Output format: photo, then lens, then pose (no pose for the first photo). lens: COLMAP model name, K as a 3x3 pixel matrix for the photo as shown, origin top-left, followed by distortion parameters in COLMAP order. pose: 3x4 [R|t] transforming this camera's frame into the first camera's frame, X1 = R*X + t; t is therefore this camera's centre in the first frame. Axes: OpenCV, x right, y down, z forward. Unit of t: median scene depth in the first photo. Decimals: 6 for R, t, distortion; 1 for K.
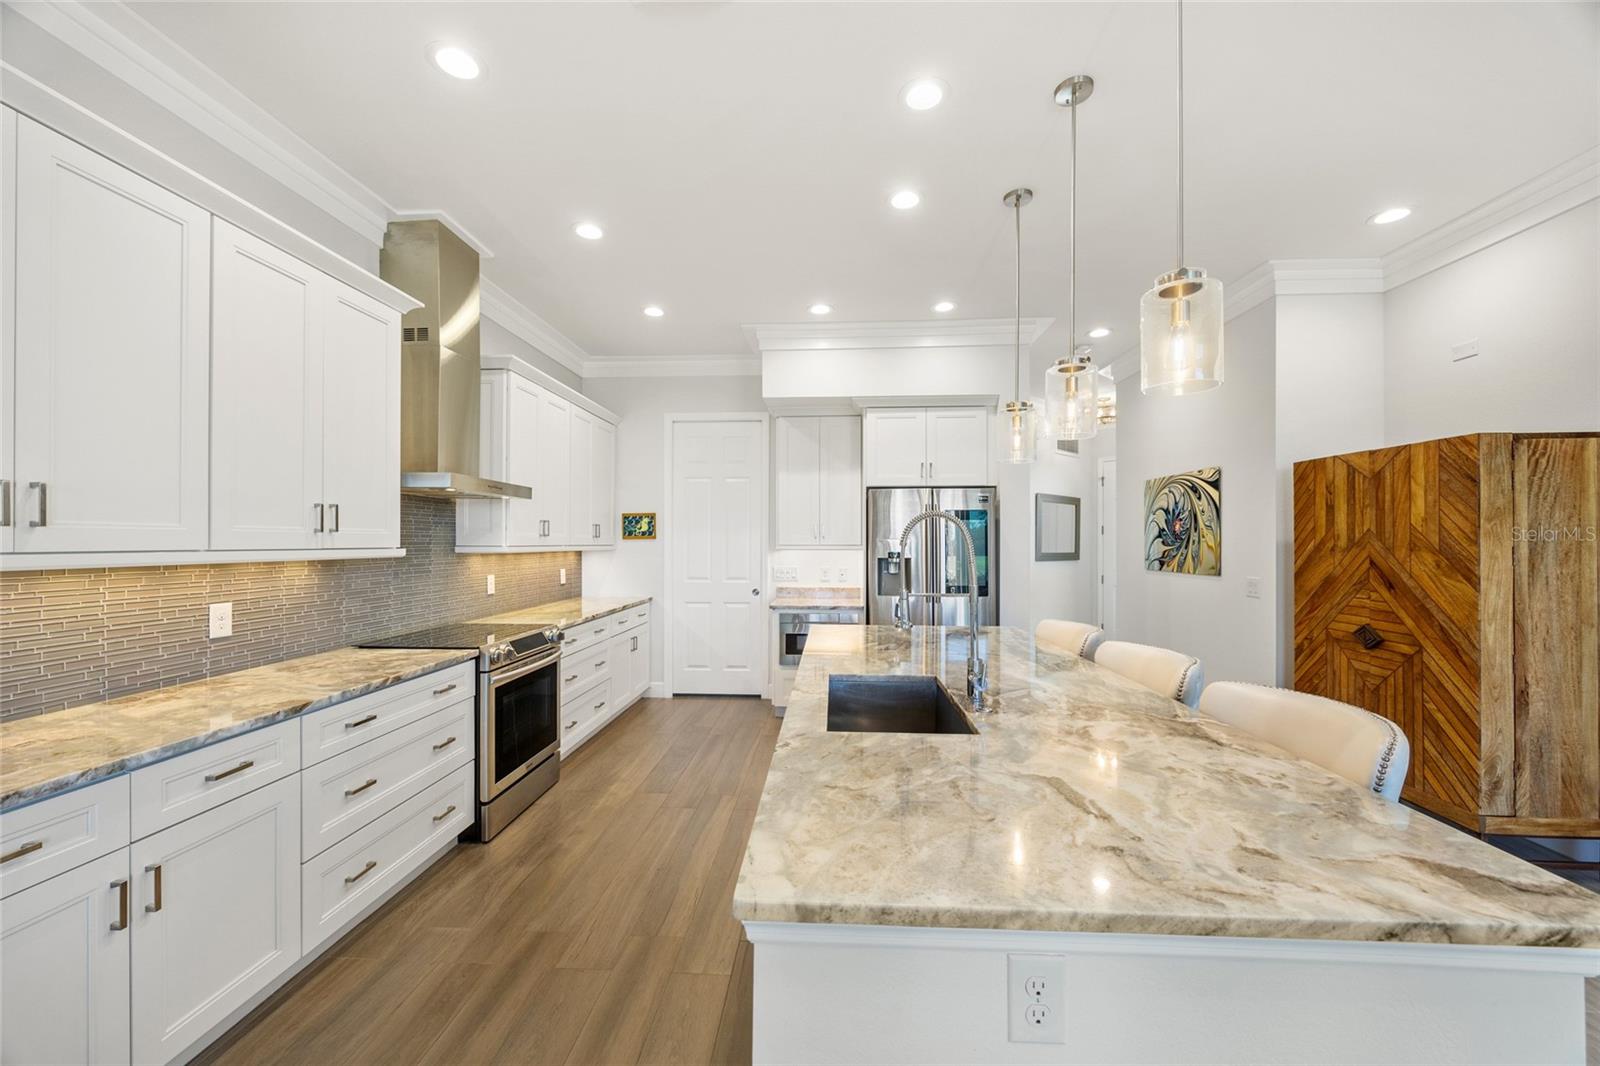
lens RADIAL K [[610.8, 0, 794.5], [0, 610.8, 537.1], [0, 0, 1]] dist [-0.000254, -0.000153]
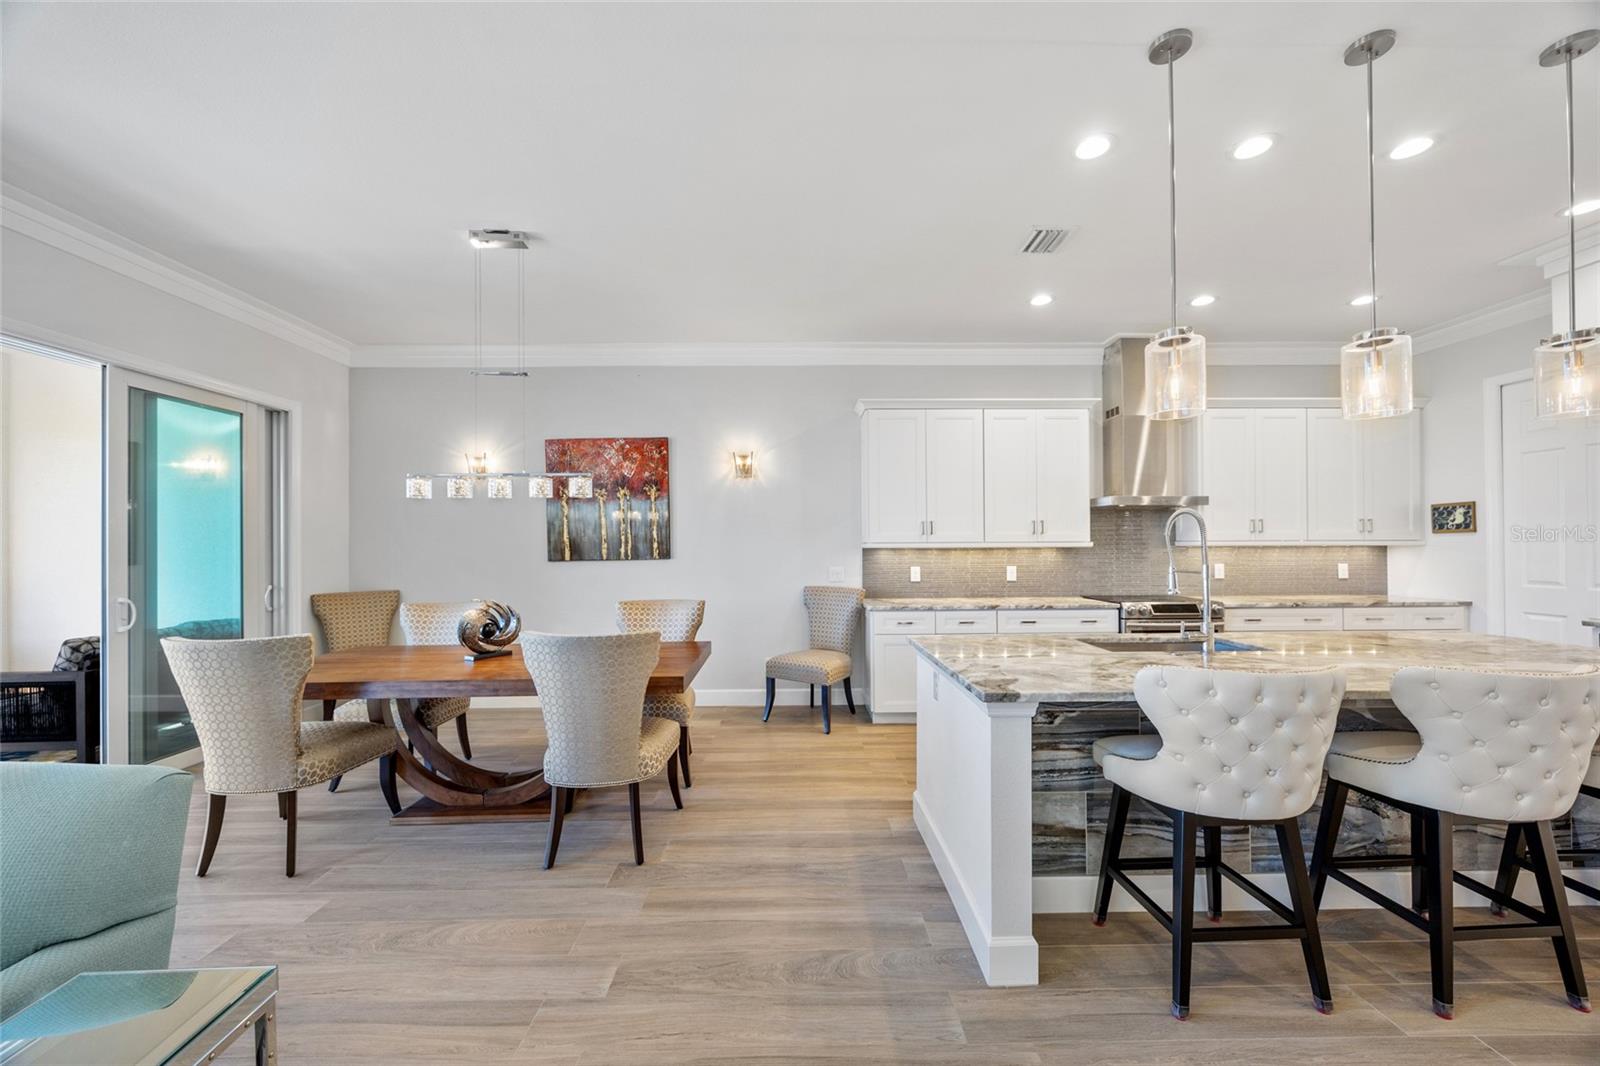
lens RADIAL K [[610.8, 0, 807.2], [0, 610.8, 540.1], [0, 0, 1]] dist [-0.000254, -0.000153]
pose [[0.074641, -0.009252, -0.997168, 0.791345], [0.013259, 0.999878, -0.008285, 0.012480], [0.997122, -0.012603, 0.074754, 0.039805]]
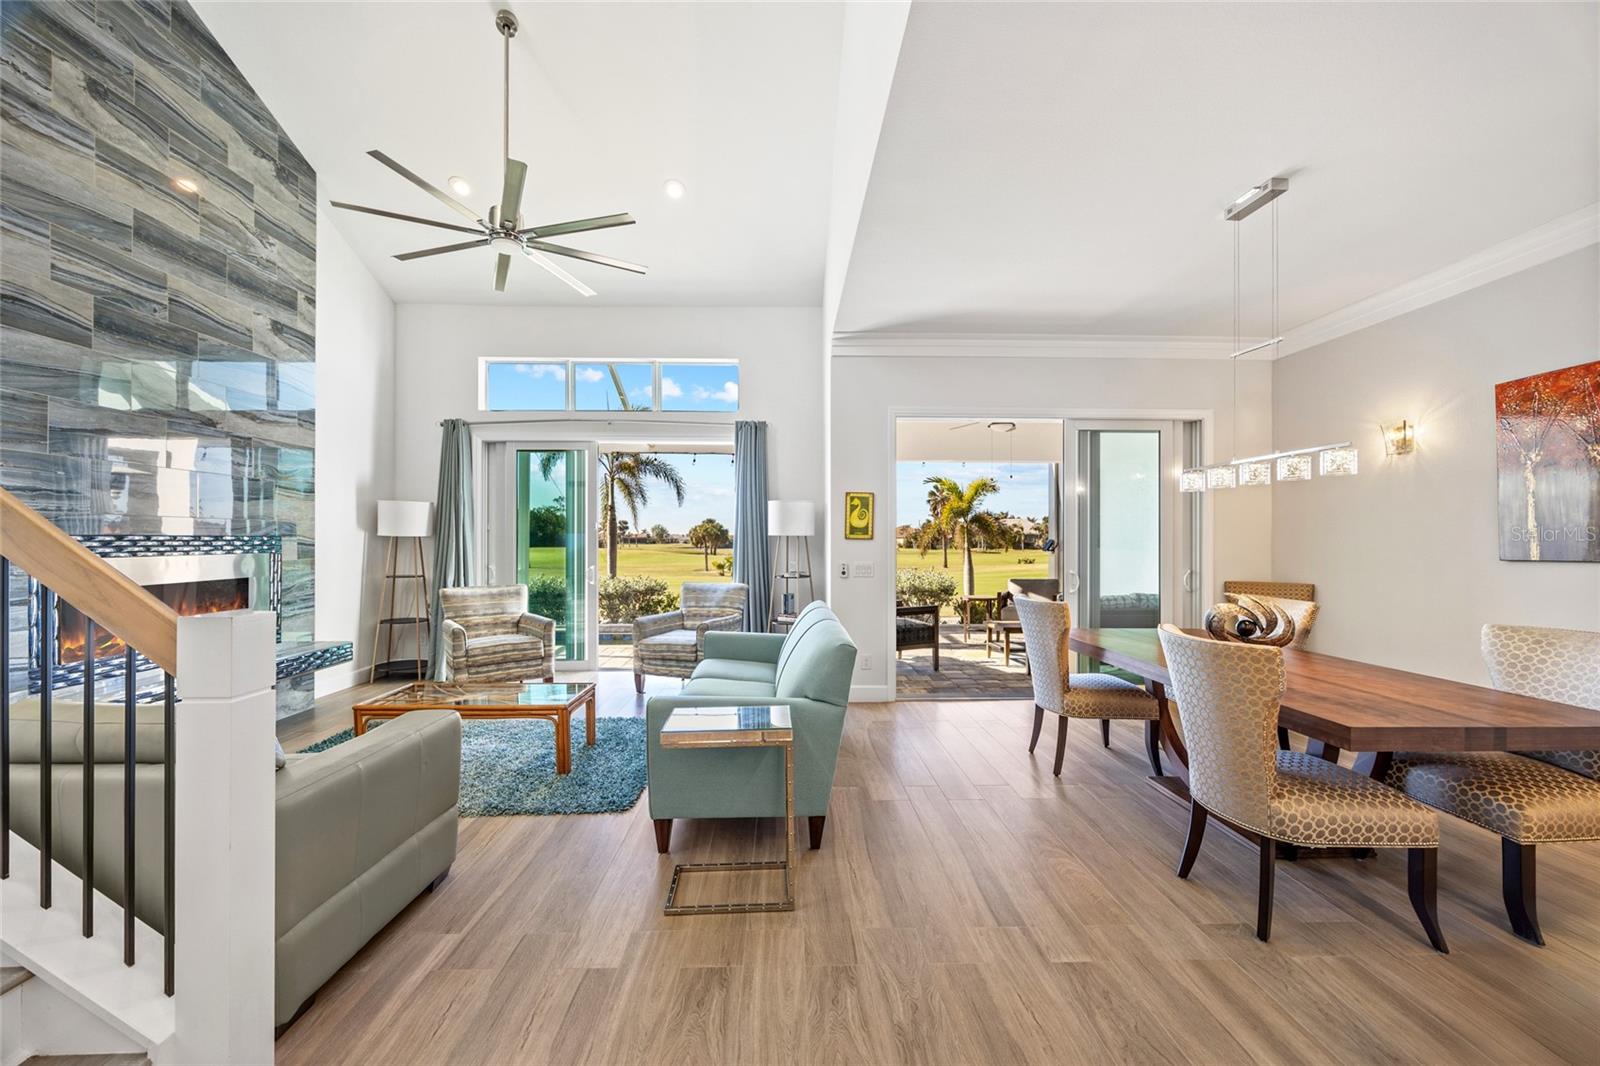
lens RADIAL K [[610.8, 0, 798.2], [0, 610.8, 537.2], [0, 0, 1]] dist [-0.000254, -0.000153]
pose [[-0.996364, -0.004022, -0.085105, 0.540972], [-0.003237, 0.999951, -0.009362, 0.017503], [0.085139, -0.009052, -0.996328, 0.418379]]
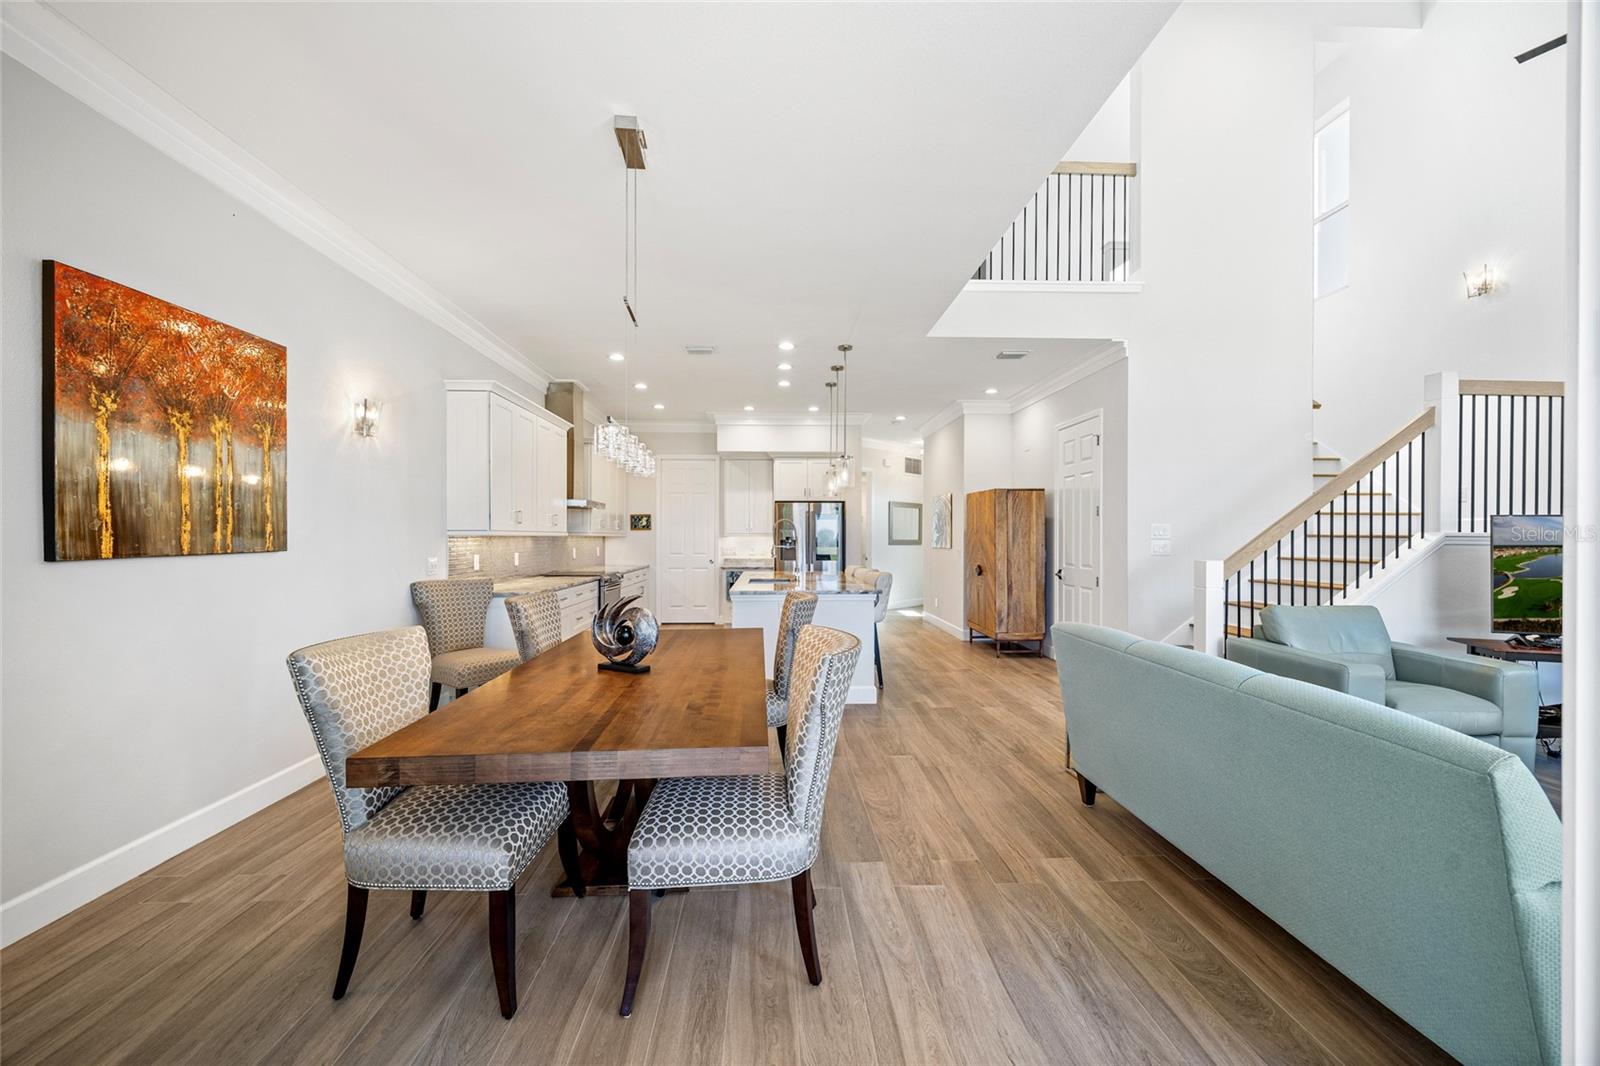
lens RADIAL K [[631.1, 0, 795.4], [0, 631.1, 538.2], [0, 0, 1]] dist [0.000018, 0.000078]
pose [[0.994534, -0.000279, 0.104413, -0.022812], [-0.000661, 0.999960, 0.008968, 0.014427], [-0.104411, -0.008988, 0.994494, -1.108111]]
